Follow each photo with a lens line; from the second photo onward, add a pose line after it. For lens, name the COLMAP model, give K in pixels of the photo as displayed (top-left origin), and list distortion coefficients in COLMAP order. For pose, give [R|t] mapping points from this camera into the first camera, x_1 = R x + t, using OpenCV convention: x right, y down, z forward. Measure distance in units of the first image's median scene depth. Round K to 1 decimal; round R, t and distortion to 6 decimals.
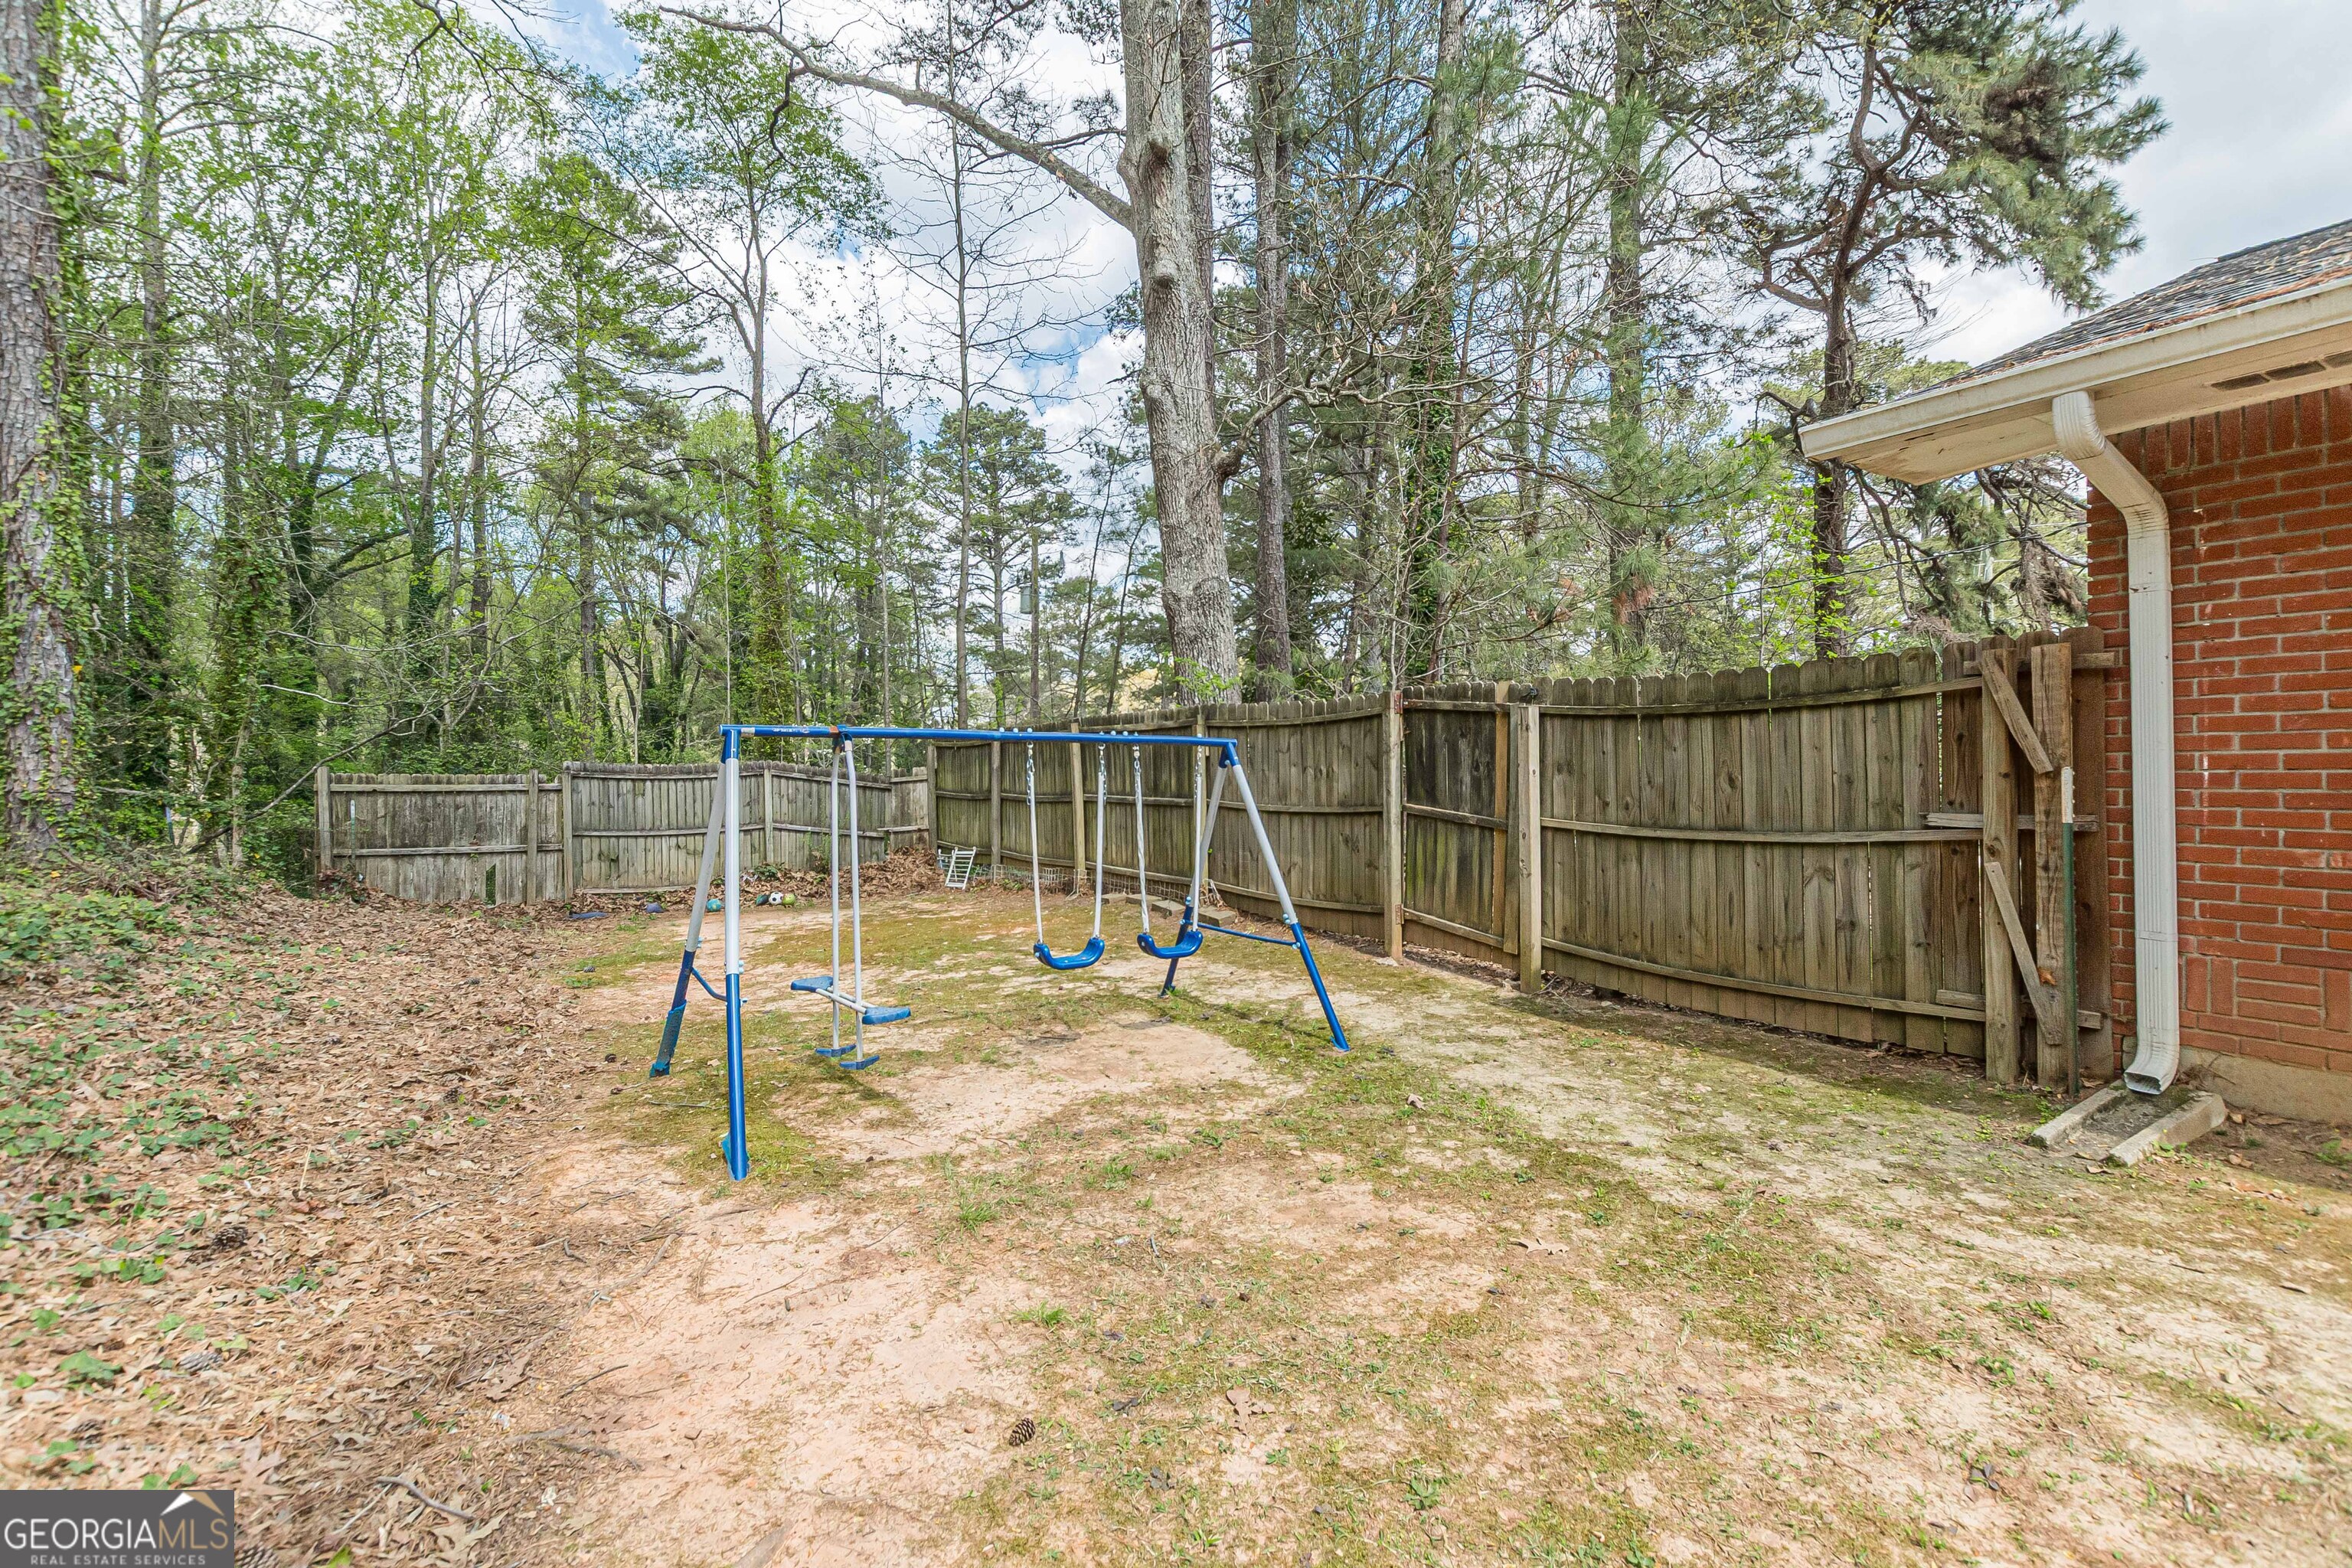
lens RADIAL K [[1022.7, 0, 1176.0], [0, 1022.7, 784.0], [0, 0, 1]] dist [-0.001250, -0.000579]
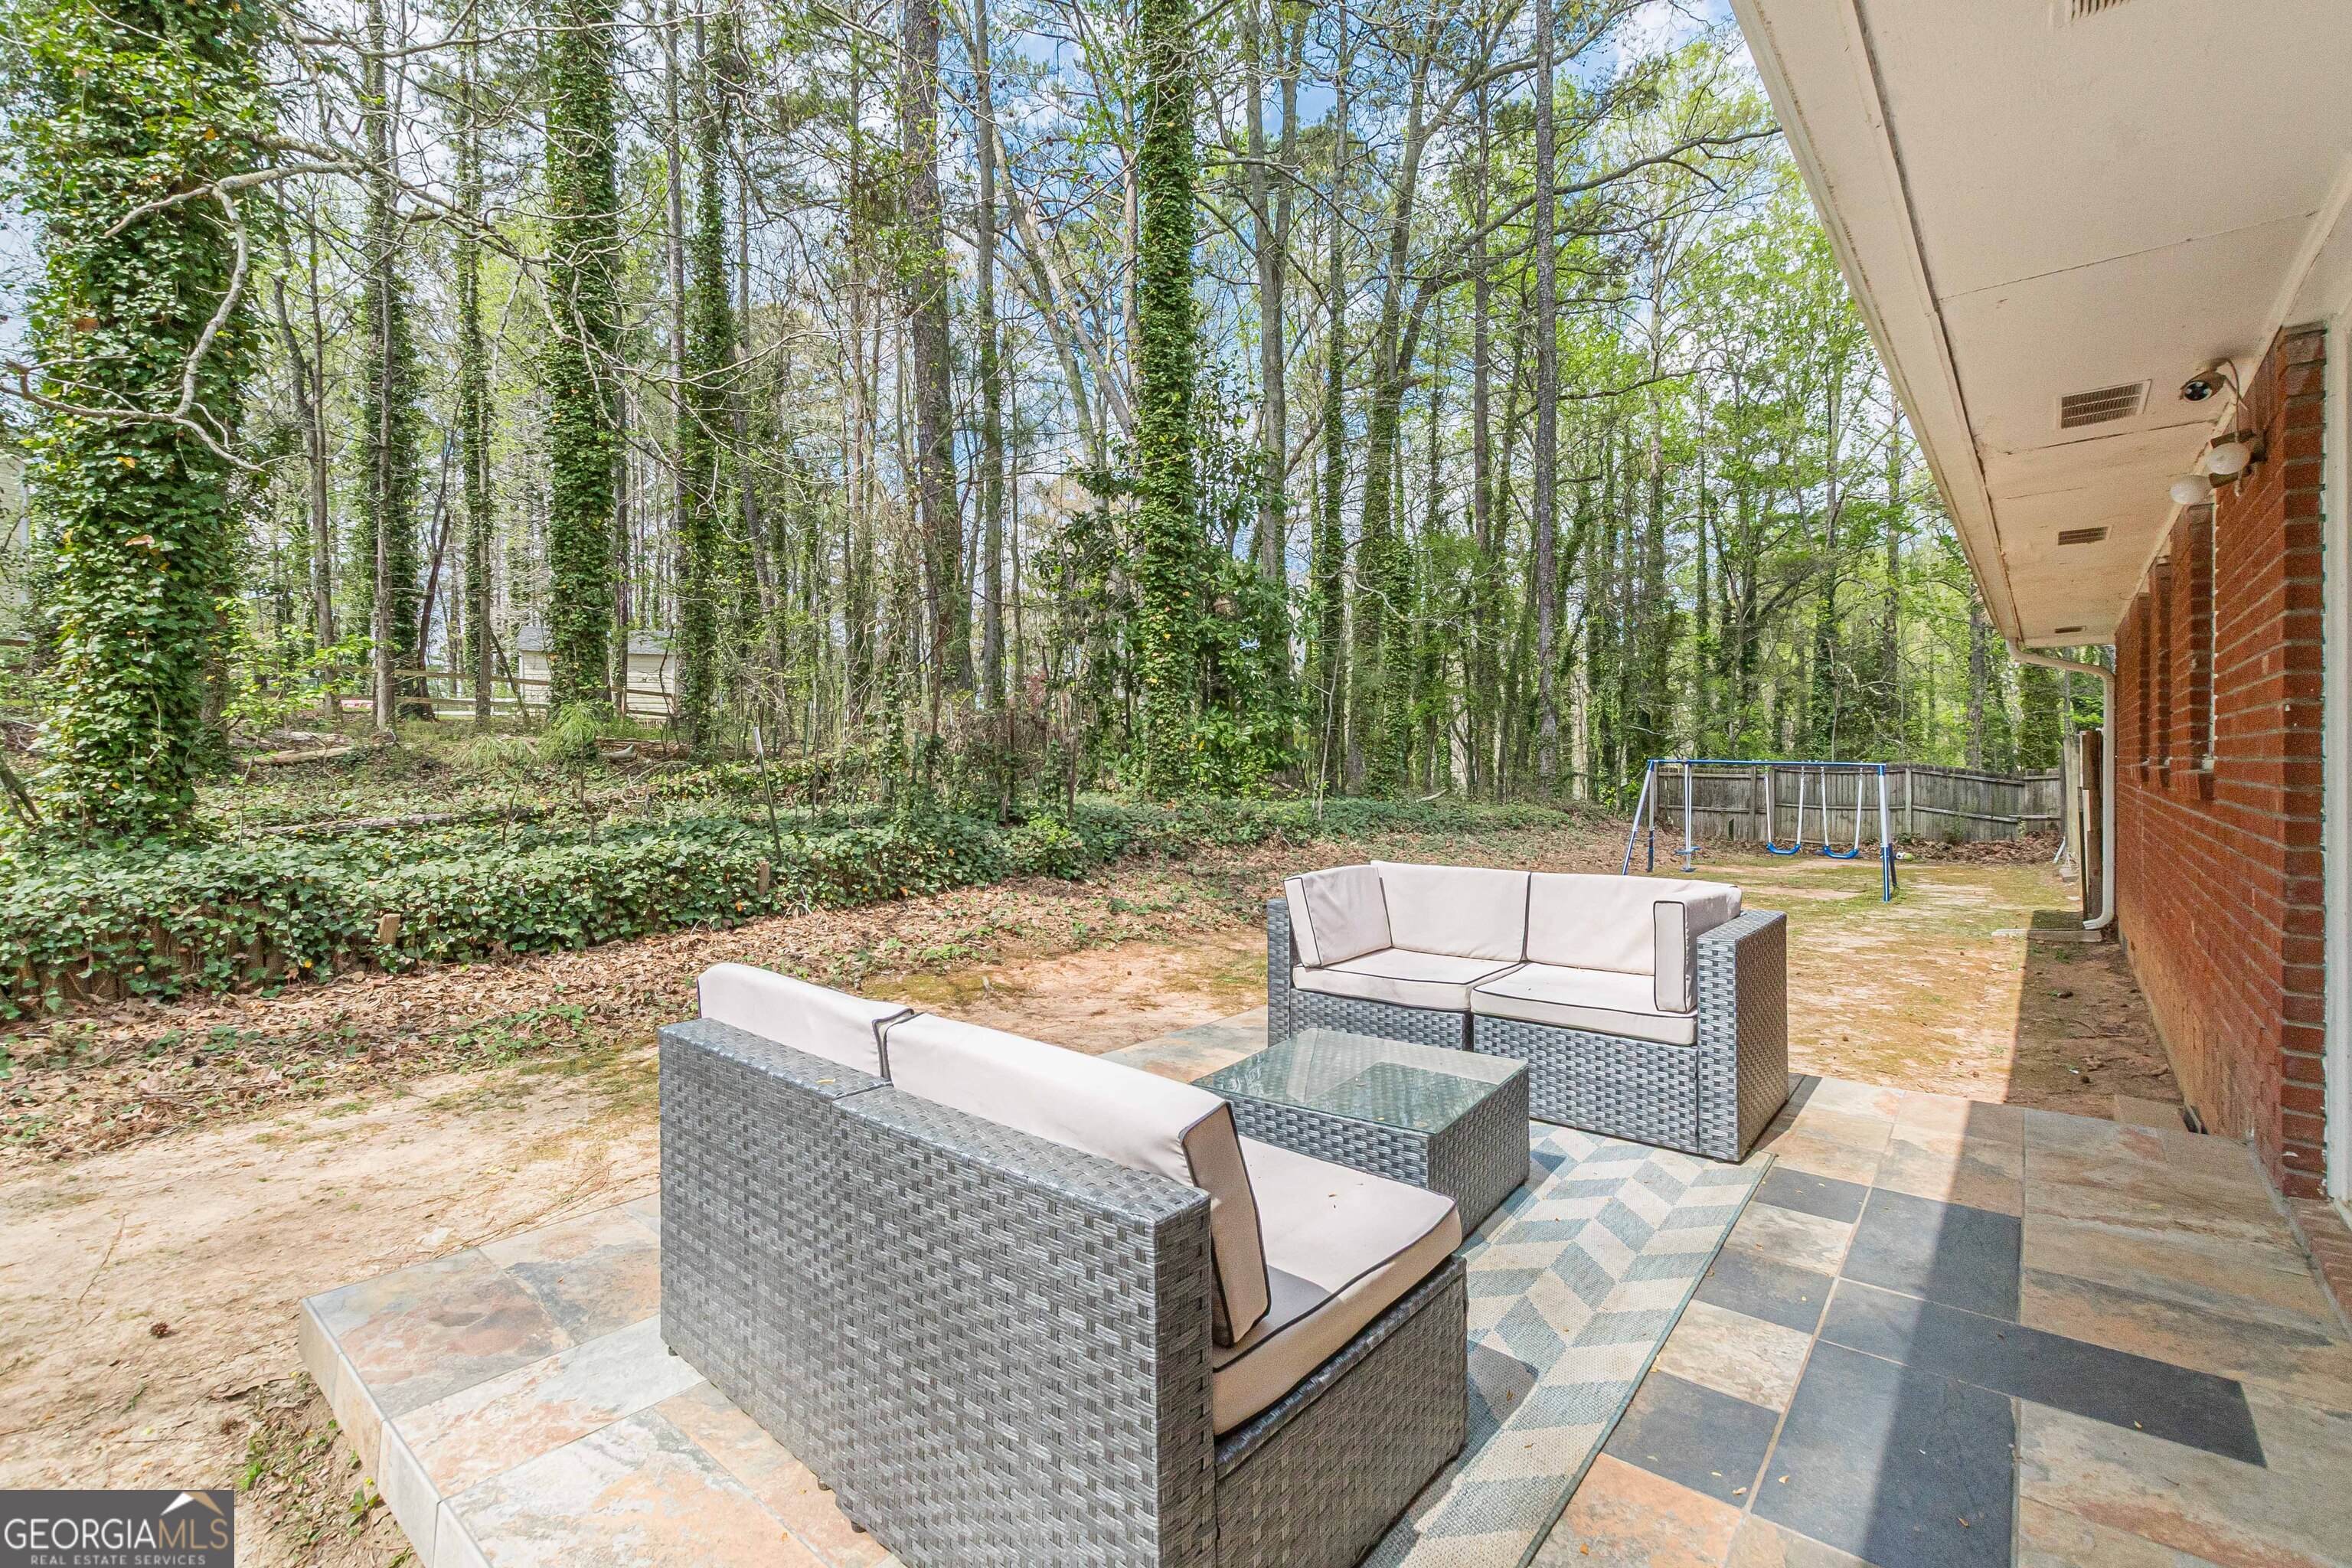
lens RADIAL K [[1022.7, 0, 1176.0], [0, 1022.7, 784.0], [0, 0, 1]] dist [-0.001250, -0.000579]
pose [[0.313541, 0.035907, -0.948895, 0.727651], [-0.019759, 0.999315, 0.031286, -0.019656], [0.949369, 0.008940, 0.314036, -0.503355]]
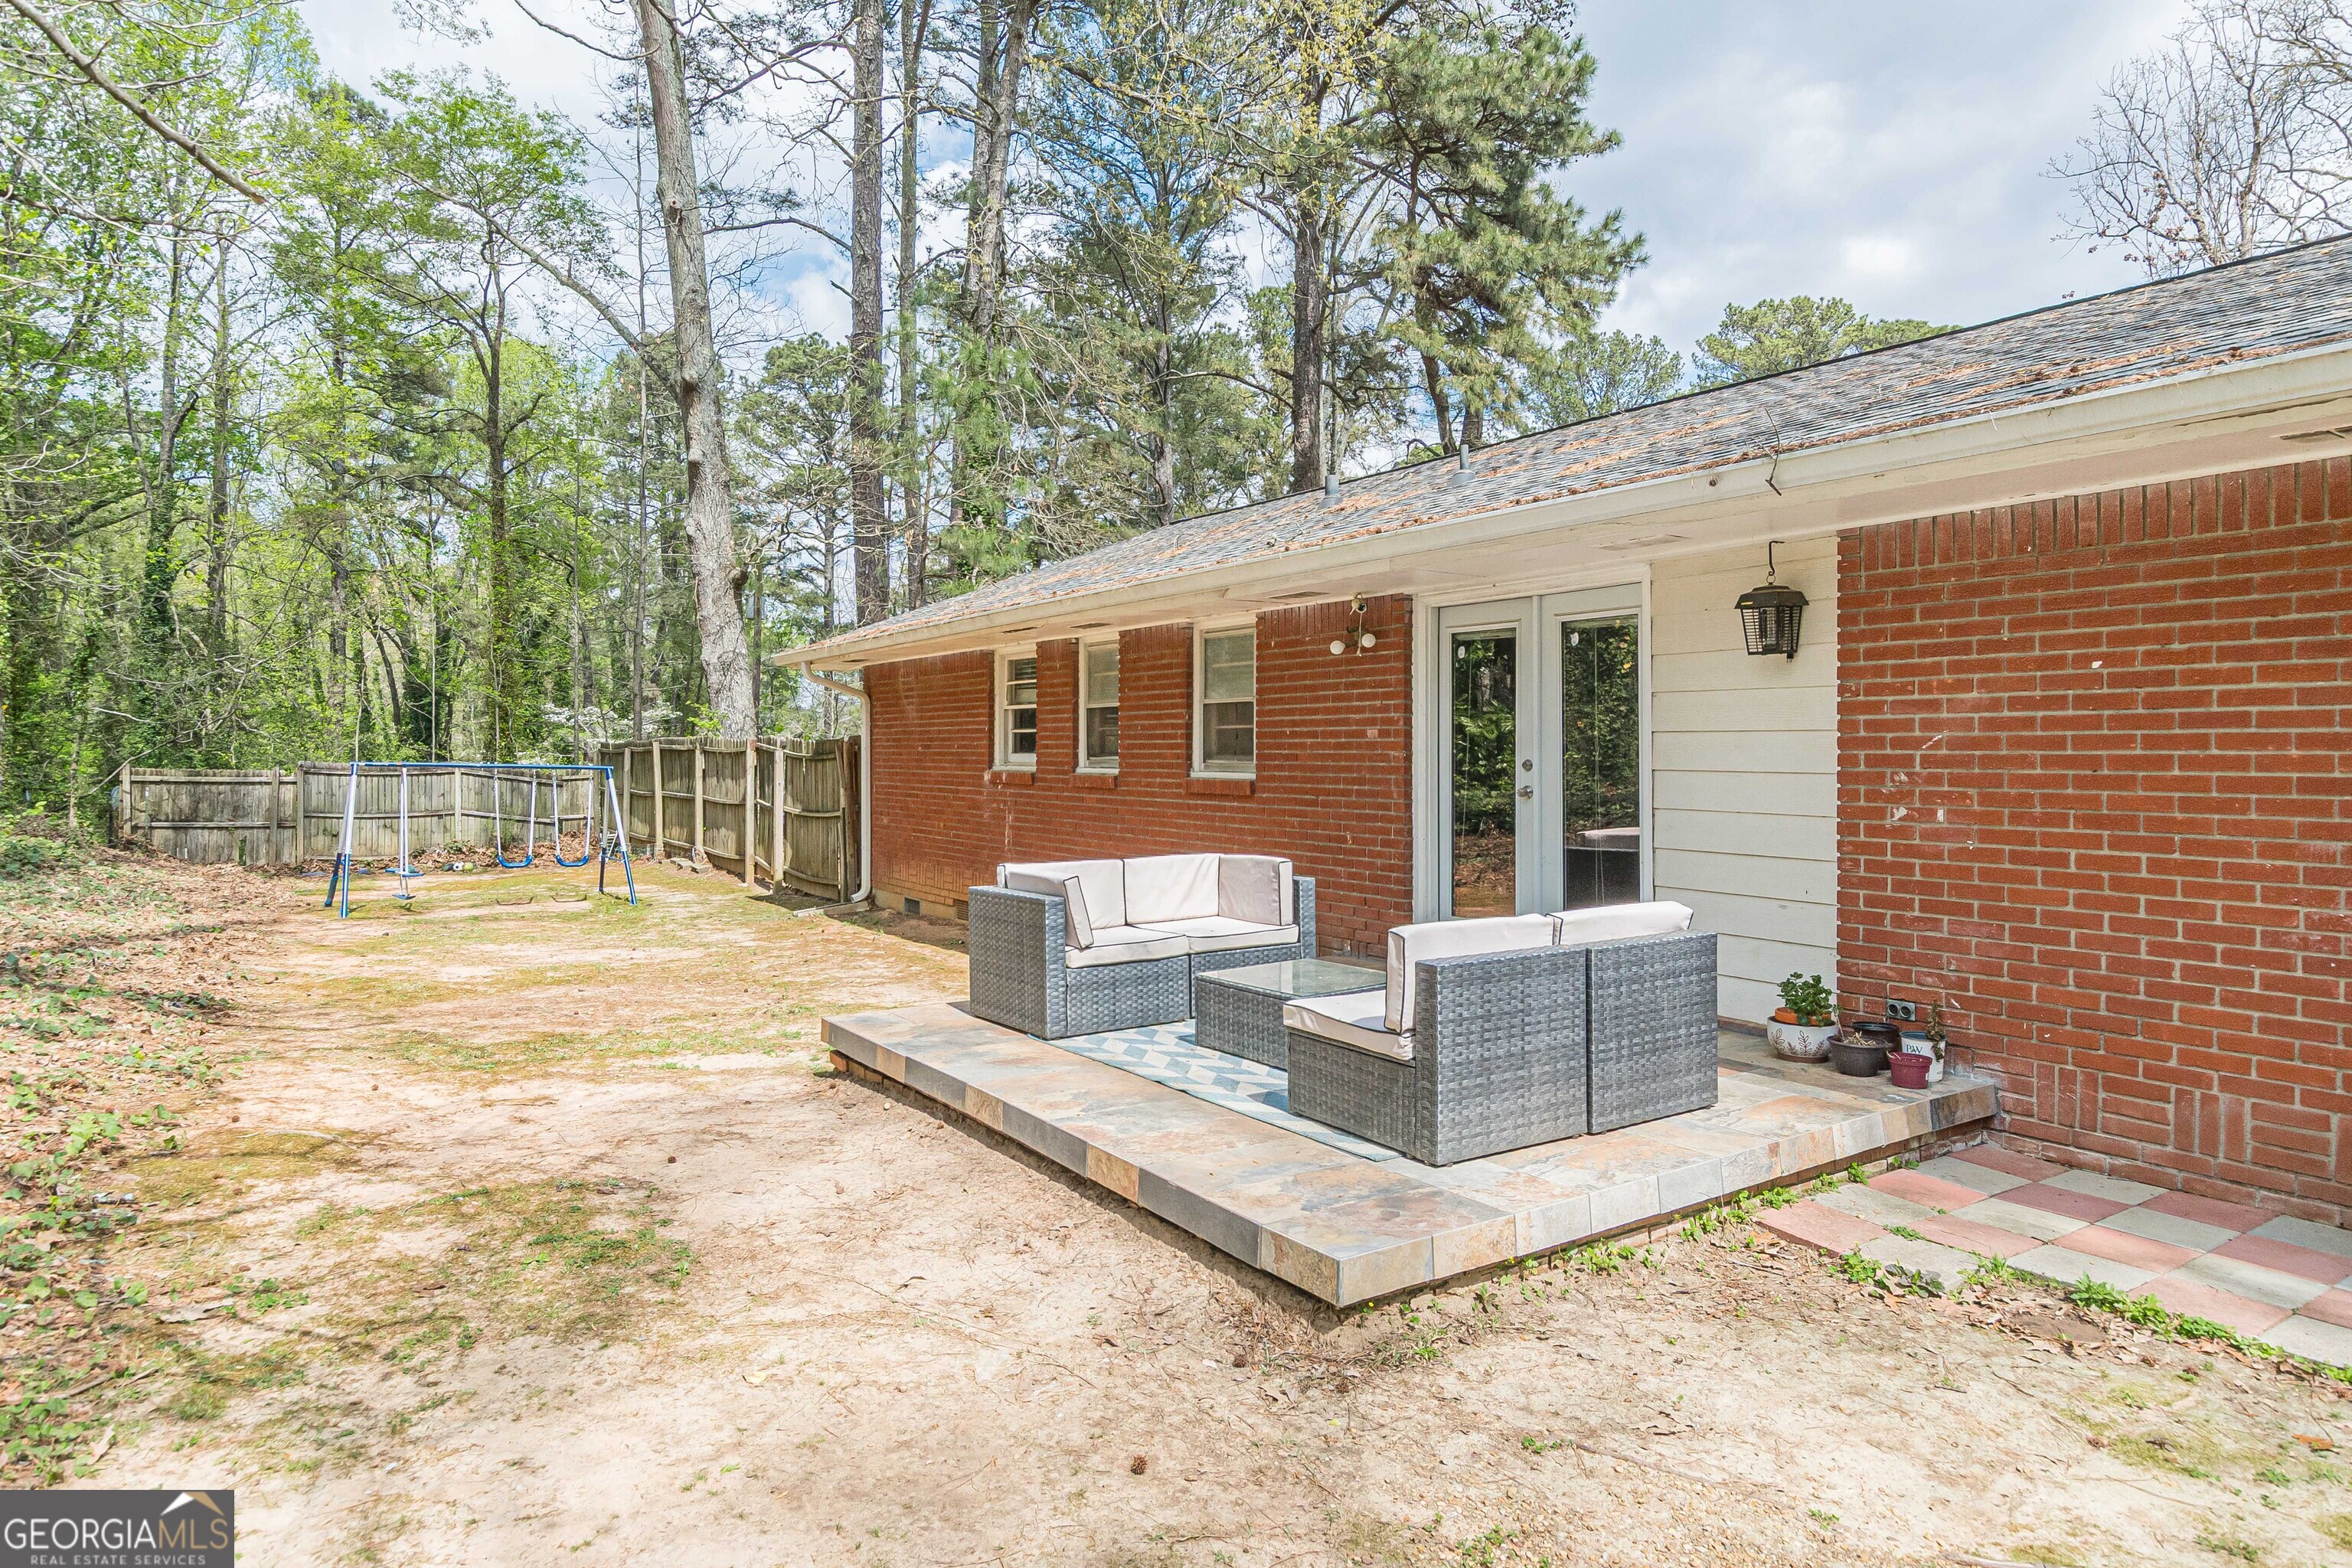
lens RADIAL K [[1343.2, 0, 1170.3], [0, 1343.2, 777.1], [0, 0, 1]] dist [-0.001764, -0.000301]
pose [[0.999509, 0.018368, 0.025383, 0.511236], [-0.018321, 0.999830, -0.002091, -0.018572], [-0.025417, 0.001625, 0.999676, -0.807093]]
